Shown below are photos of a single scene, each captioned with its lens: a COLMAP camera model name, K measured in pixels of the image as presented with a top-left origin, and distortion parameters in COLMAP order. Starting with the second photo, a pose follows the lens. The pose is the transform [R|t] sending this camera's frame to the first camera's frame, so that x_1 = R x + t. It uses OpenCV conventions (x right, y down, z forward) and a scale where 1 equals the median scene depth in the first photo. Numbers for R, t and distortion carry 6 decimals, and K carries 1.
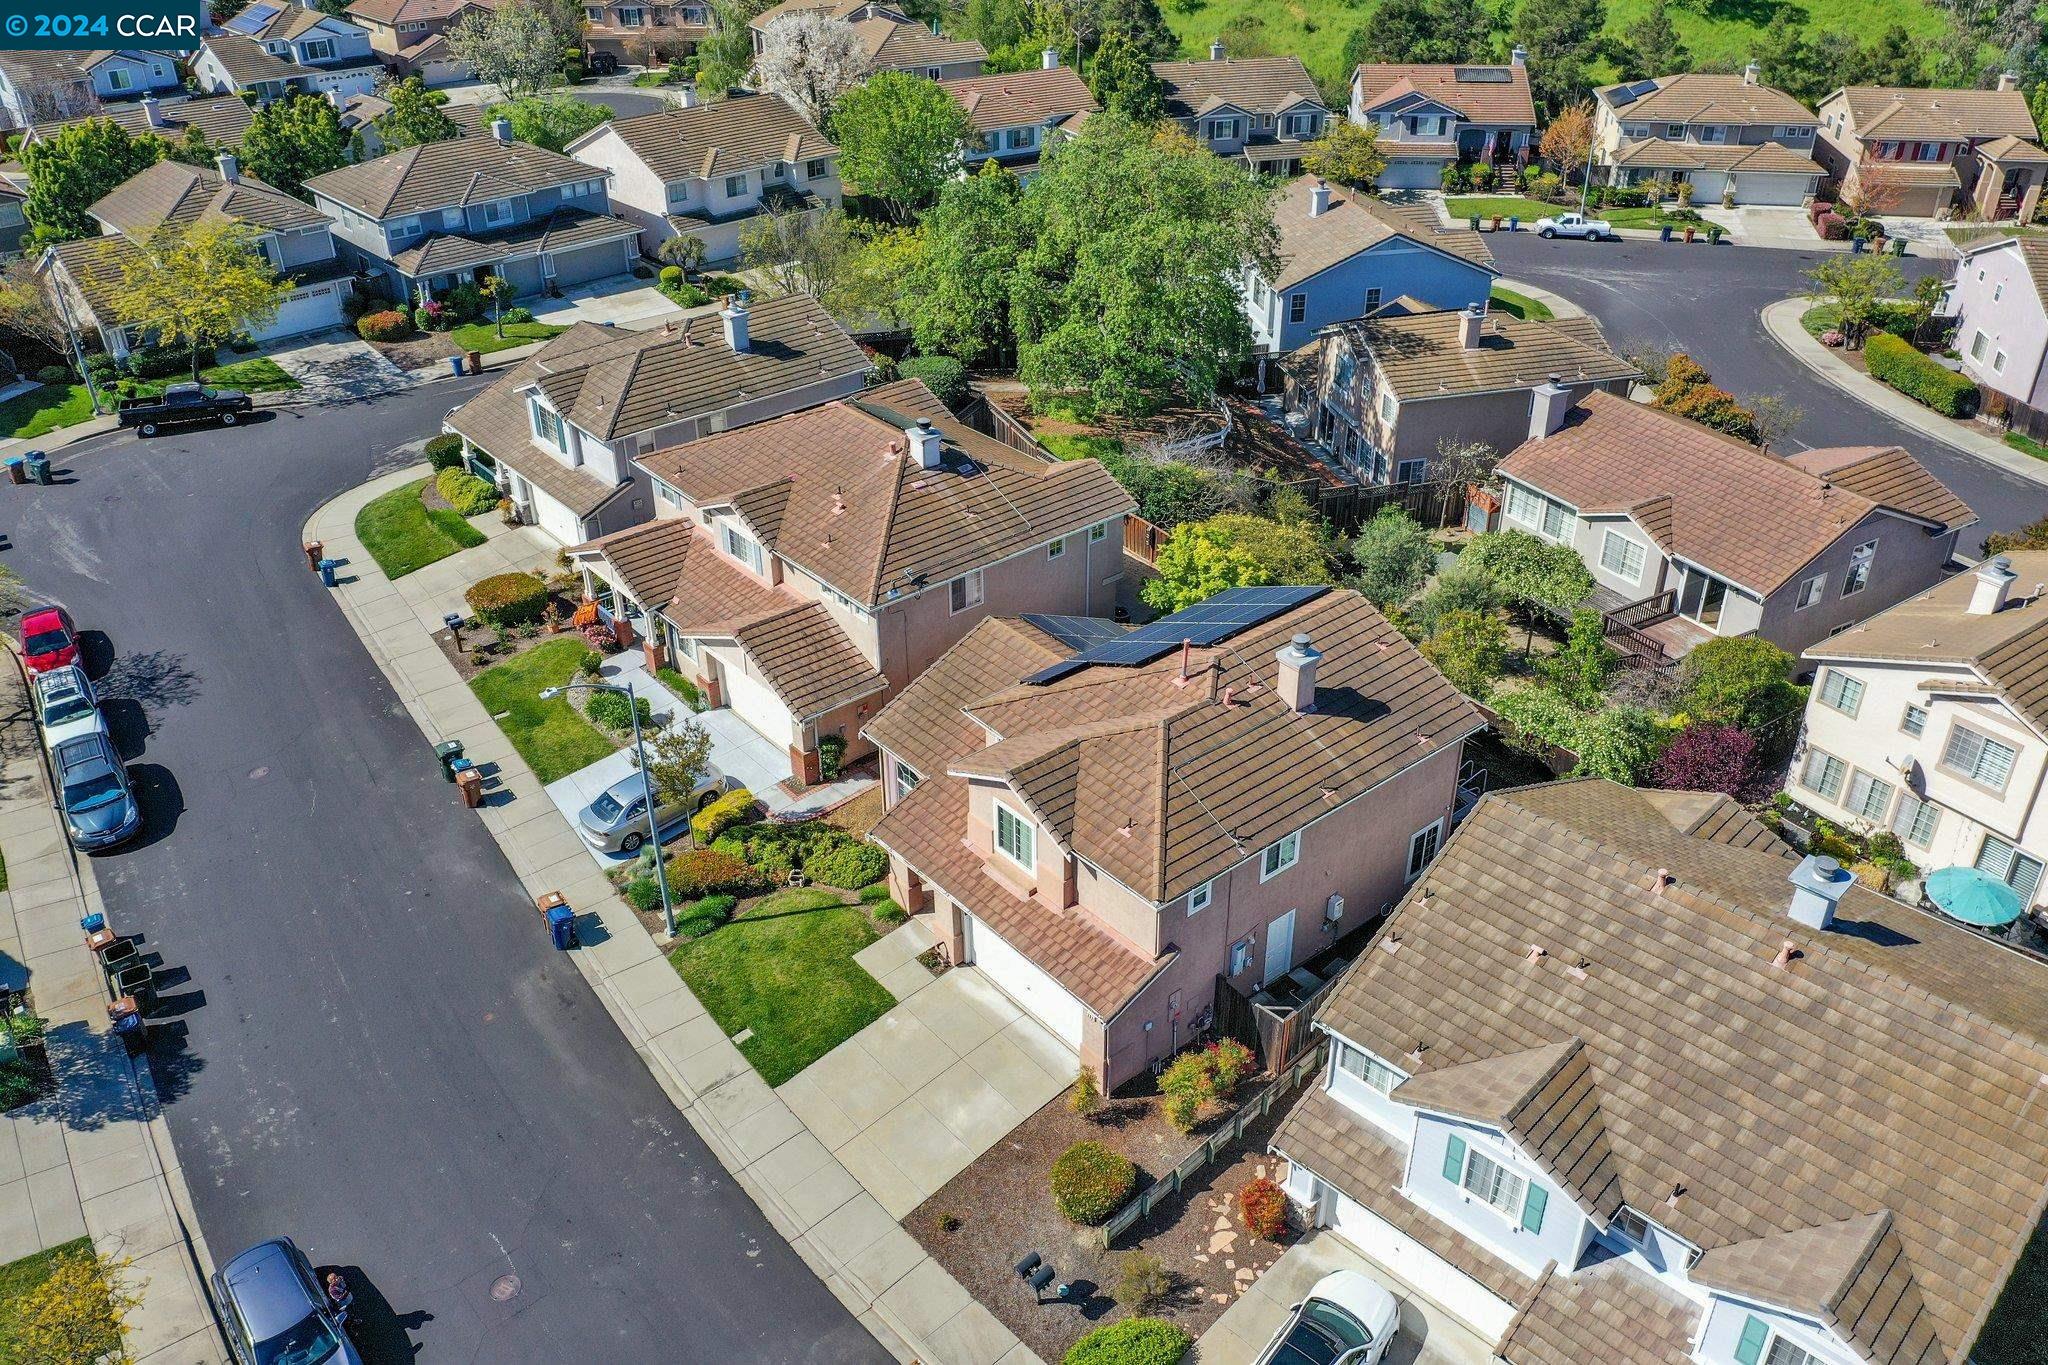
lens RADIAL K [[1607.3, 0, 1032.3], [0, 1607.3, 681.5], [0, 0, 1]] dist [-0.008598, -0.001078]
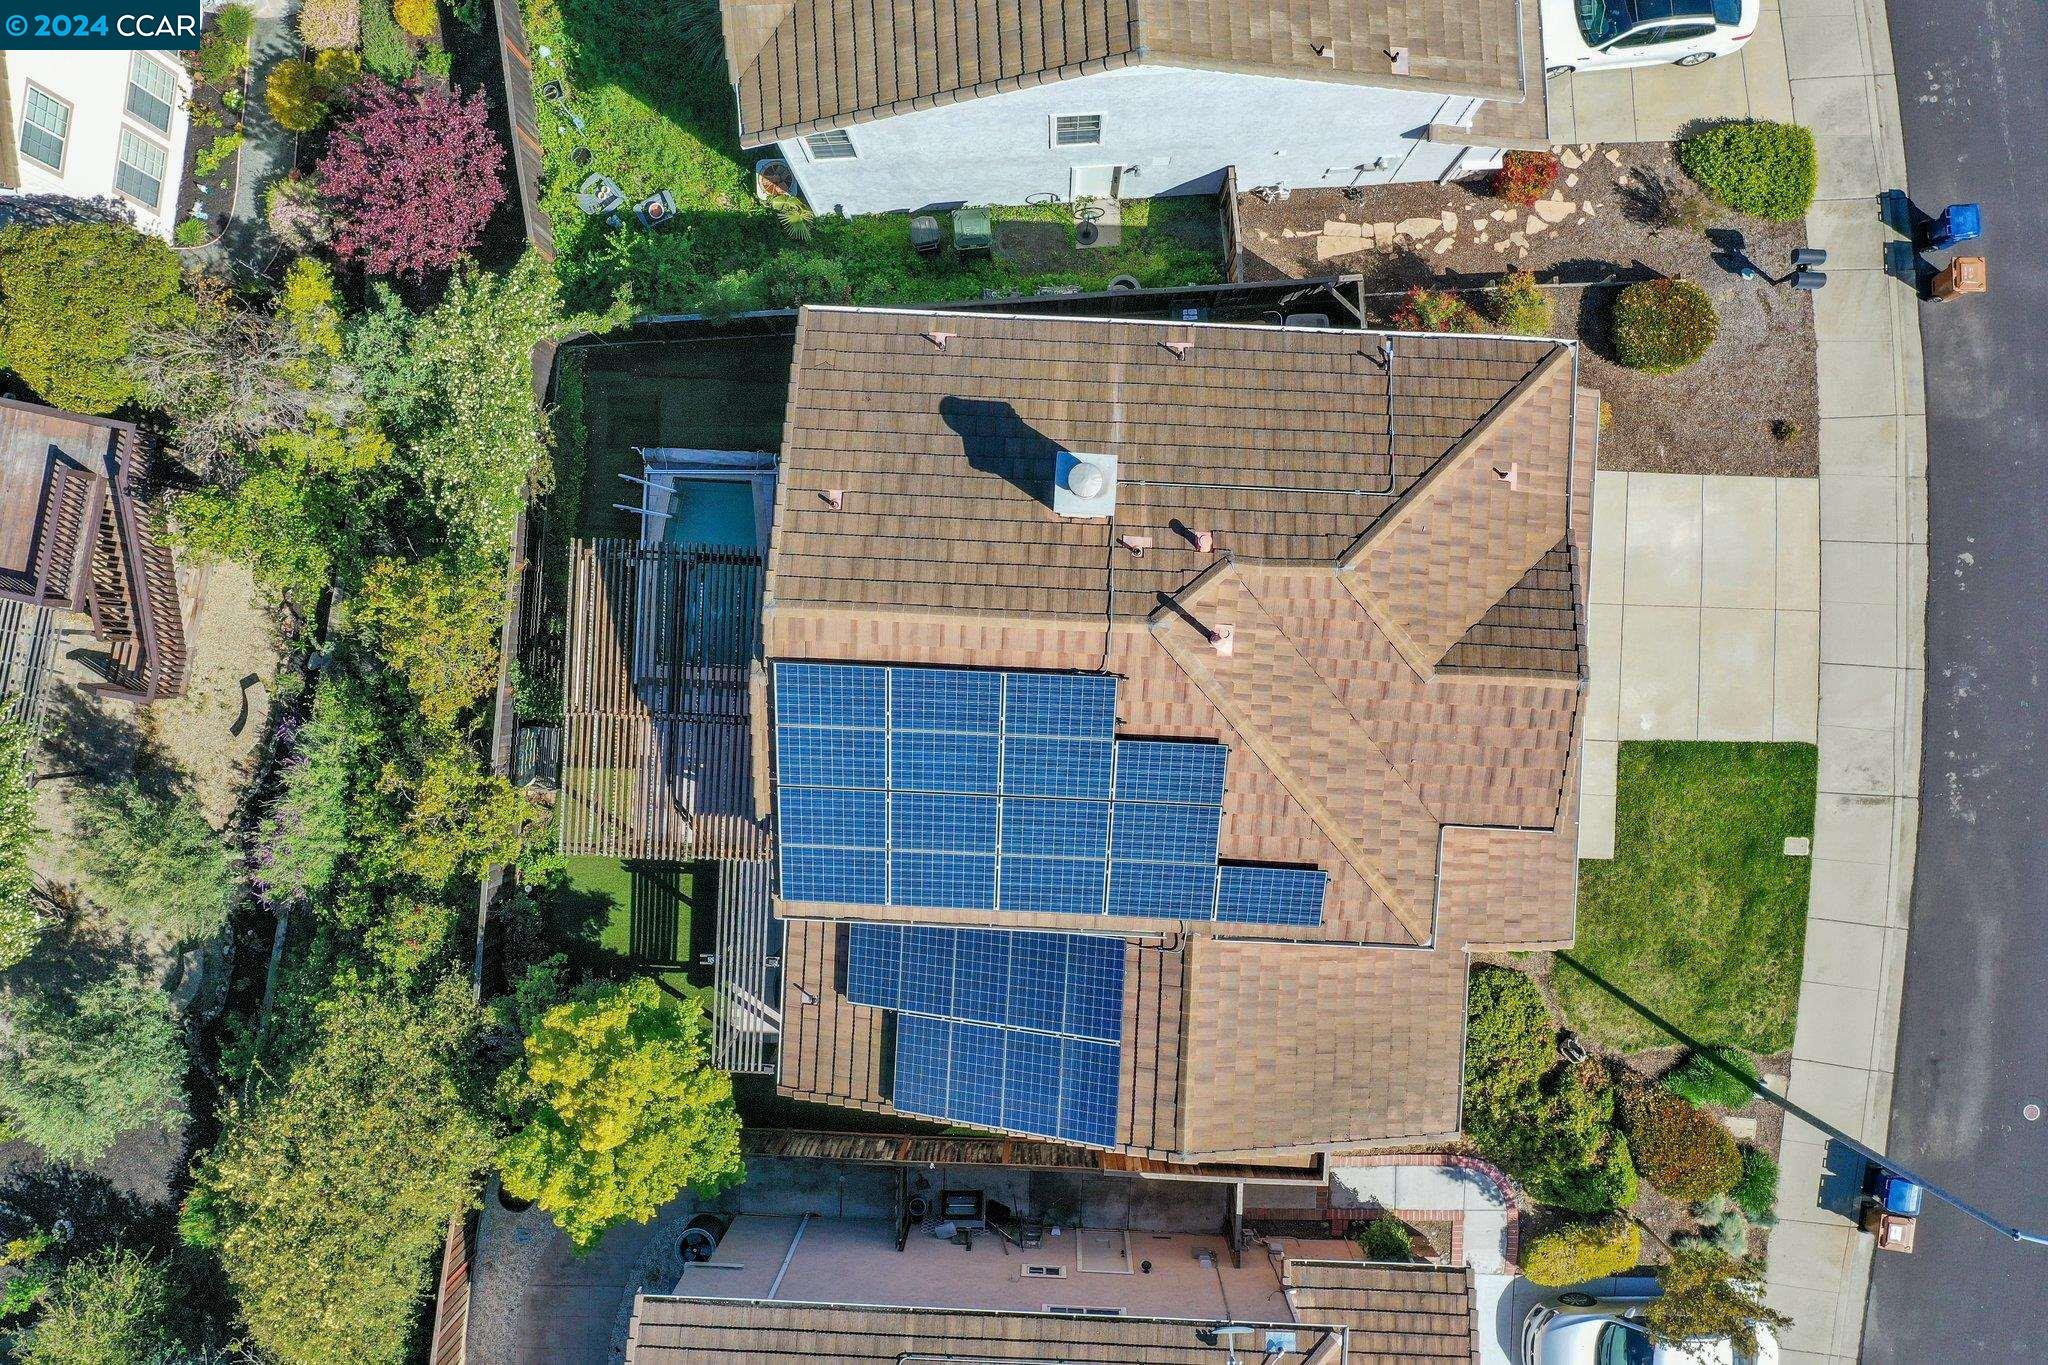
lens RADIAL K [[1607.3, 0, 1032.3], [0, 1607.3, 681.5], [0, 0, 1]] dist [-0.008598, -0.001078]
pose [[-0.739200, -0.673411, 0.010107, 0.115883], [0.361614, -0.384192, 0.849489, -0.465869], [-0.568172, 0.631597, 0.527509, 0.686805]]
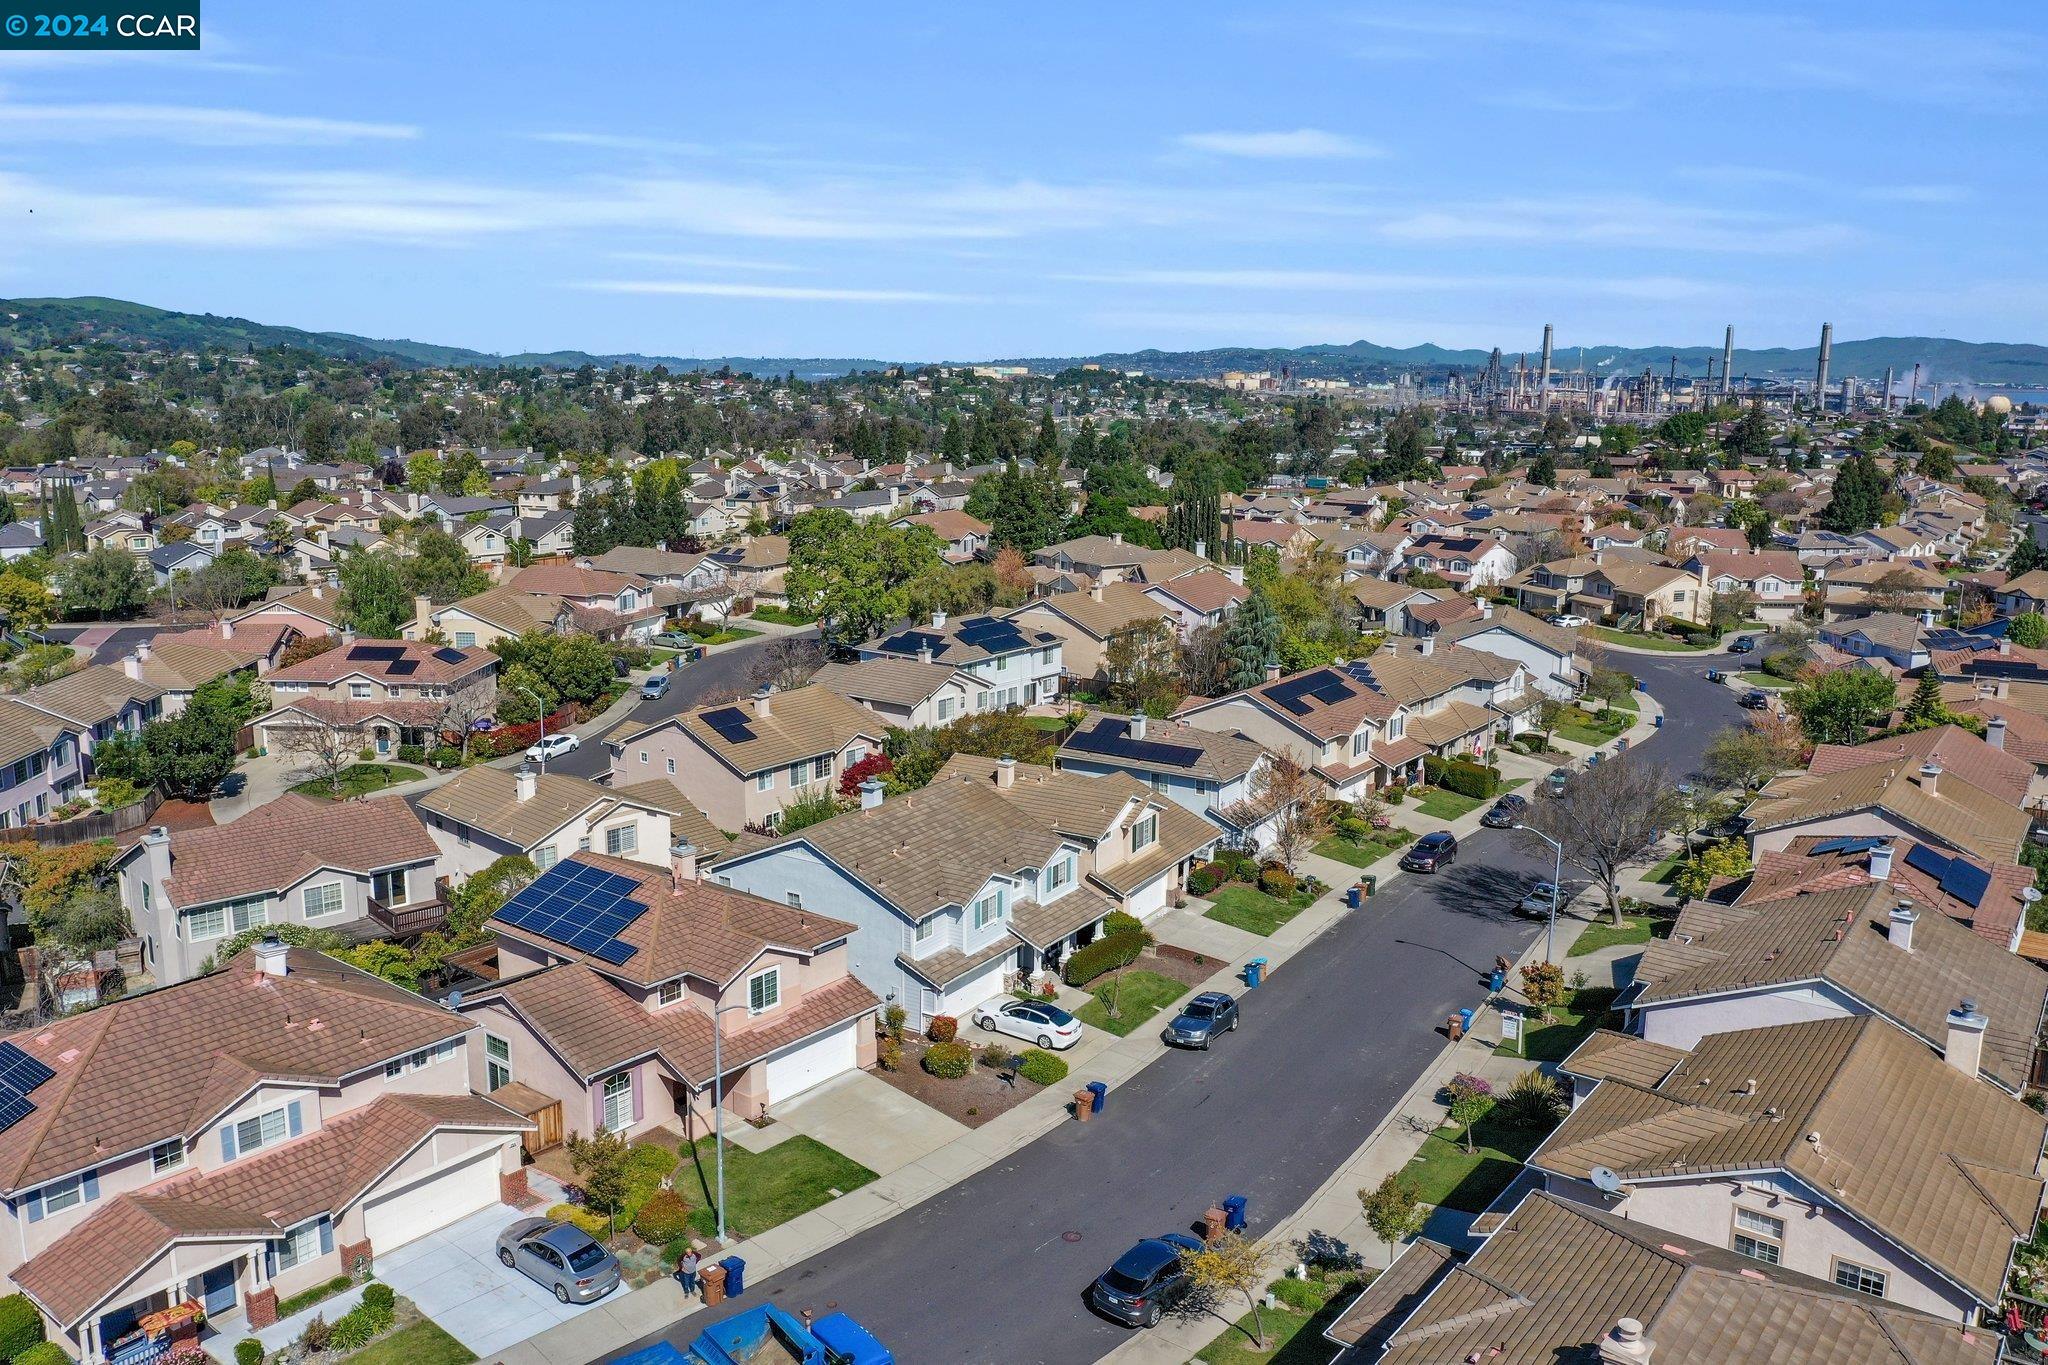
lens RADIAL K [[1607.3, 0, 1032.3], [0, 1607.3, 681.5], [0, 0, 1]] dist [-0.008598, -0.001078]
pose [[-0.209082, -0.184858, 0.960267, -1.296569], [0.501921, 0.822470, 0.267616, -0.372599], [-0.839262, 0.537932, -0.079180, 0.666760]]
